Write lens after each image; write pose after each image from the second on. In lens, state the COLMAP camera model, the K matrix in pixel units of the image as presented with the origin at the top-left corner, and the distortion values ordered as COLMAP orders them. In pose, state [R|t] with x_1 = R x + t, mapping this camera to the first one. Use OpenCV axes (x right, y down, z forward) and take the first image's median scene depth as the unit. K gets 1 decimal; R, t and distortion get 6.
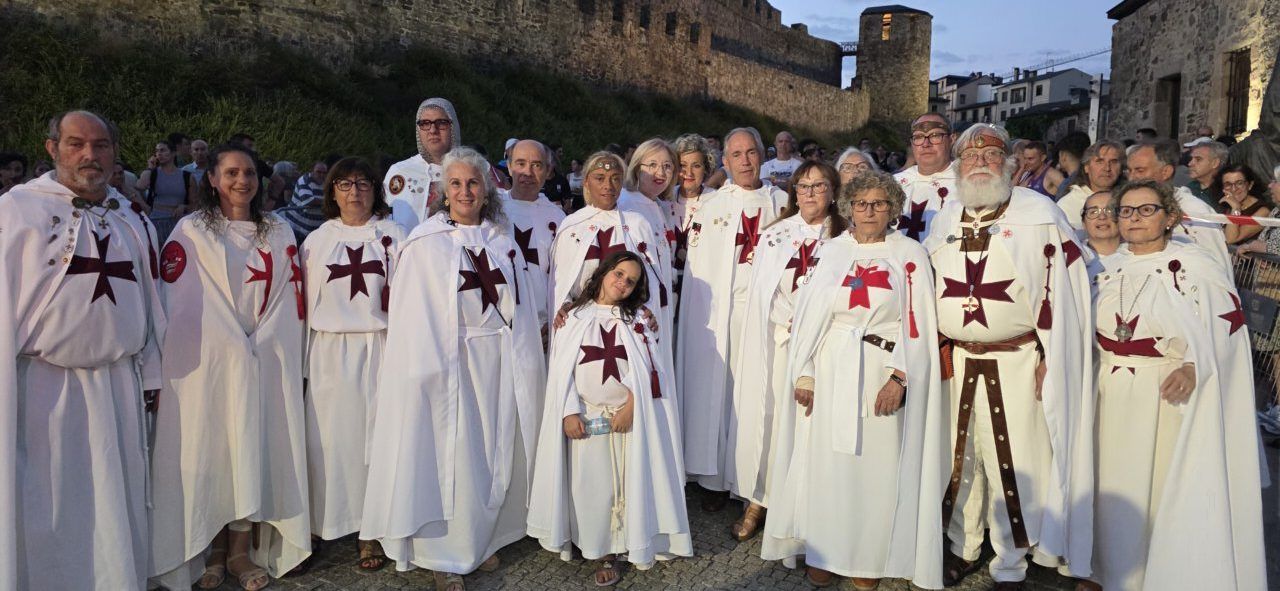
lens RADIAL K [[867.2, 0, 637.9], [0, 867.2, 306.6], [0, 0, 1]] dist [0.055261, -0.053761]
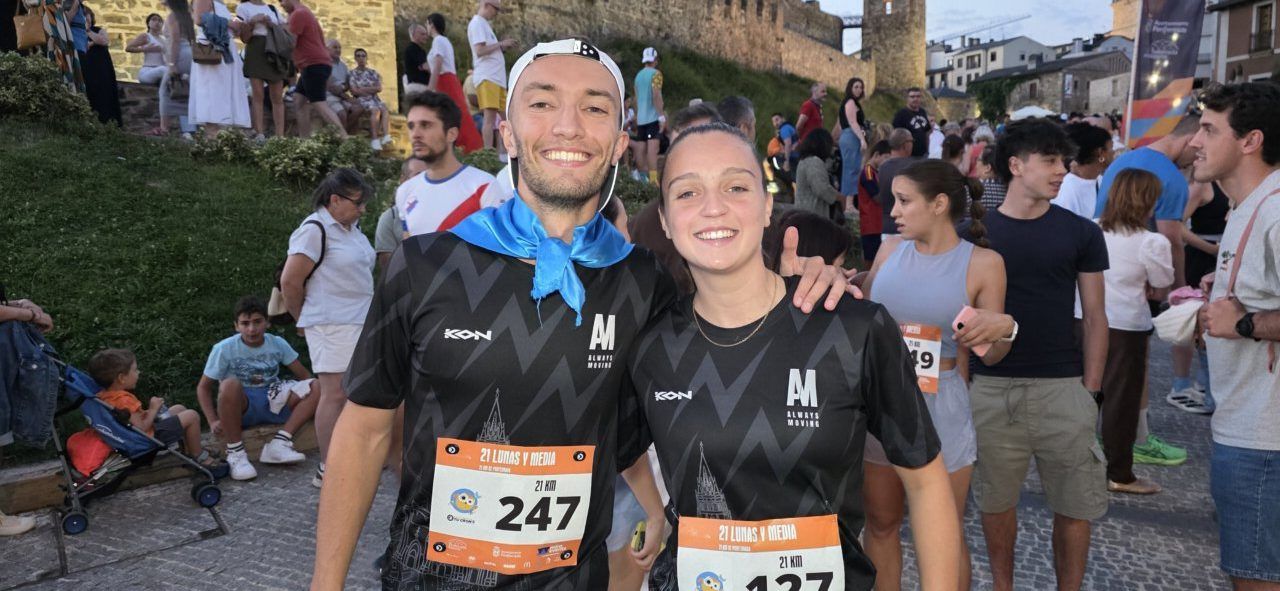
lens RADIAL K [[867.2, 0, 646.2], [0, 867.2, 285.7], [0, 0, 1]] dist [0.055261, -0.053761]
pose [[0.993455, -0.045280, 0.104869, -0.207457], [0.044162, 0.998940, 0.012961, 0.008520], [-0.105345, -0.008245, 0.994402, -0.077502]]
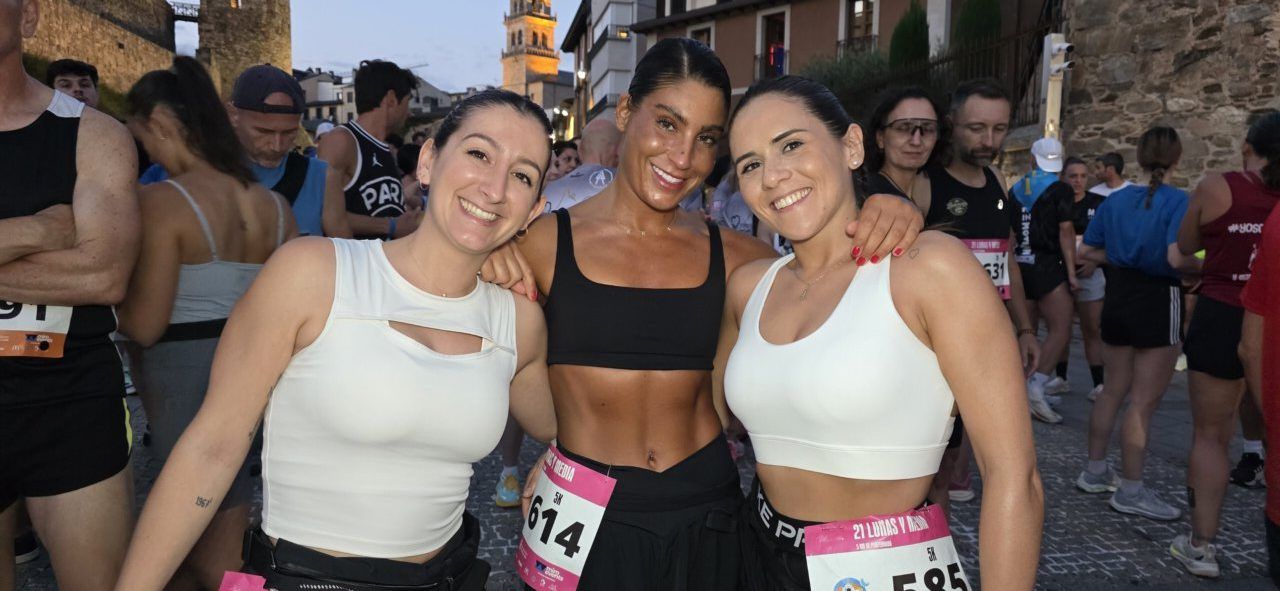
lens RADIAL K [[867.2, 0, 638.4], [0, 867.2, 302.2], [0, 0, 1]] dist [0.055261, -0.053761]
pose [[0.733560, -0.057444, 0.677193, -0.011424], [0.061580, 0.997941, 0.017946, -0.037330], [-0.676830, 0.028537, 0.735586, 0.229767]]
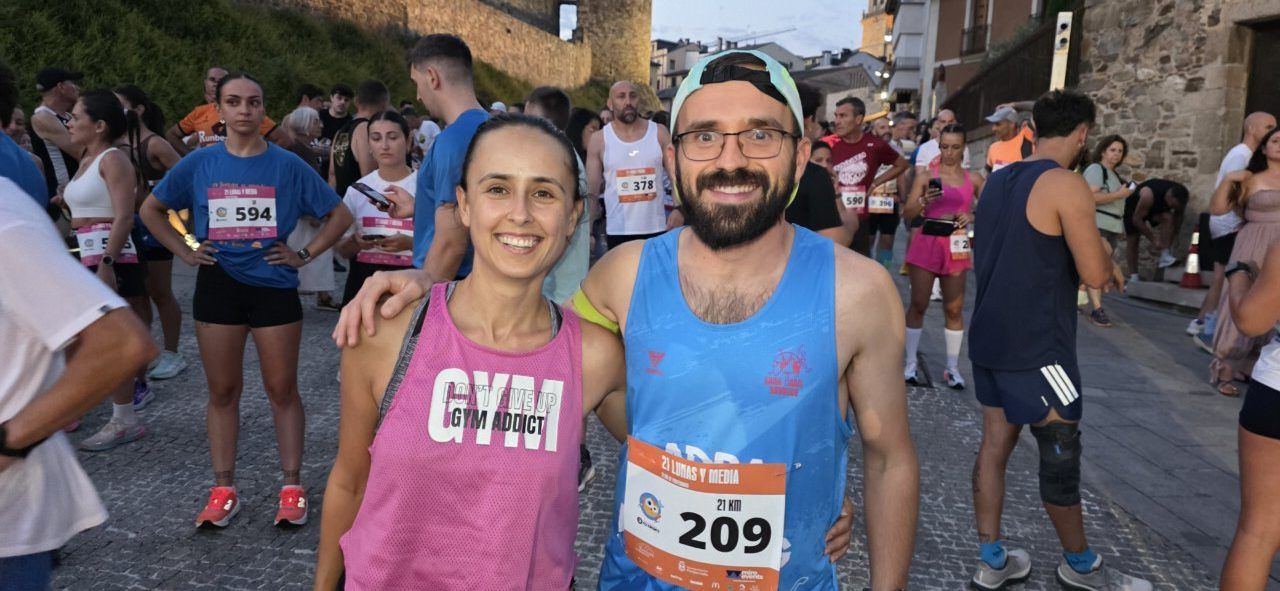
lens RADIAL K [[867.2, 0, 658.3], [0, 867.2, 303.9], [0, 0, 1]] dist [0.055261, -0.053761]
pose [[0.937417, -0.021277, 0.347558, 0.010694], [0.005052, 0.998857, 0.047522, -0.027041], [-0.348172, -0.042792, 0.936453, 0.150844]]
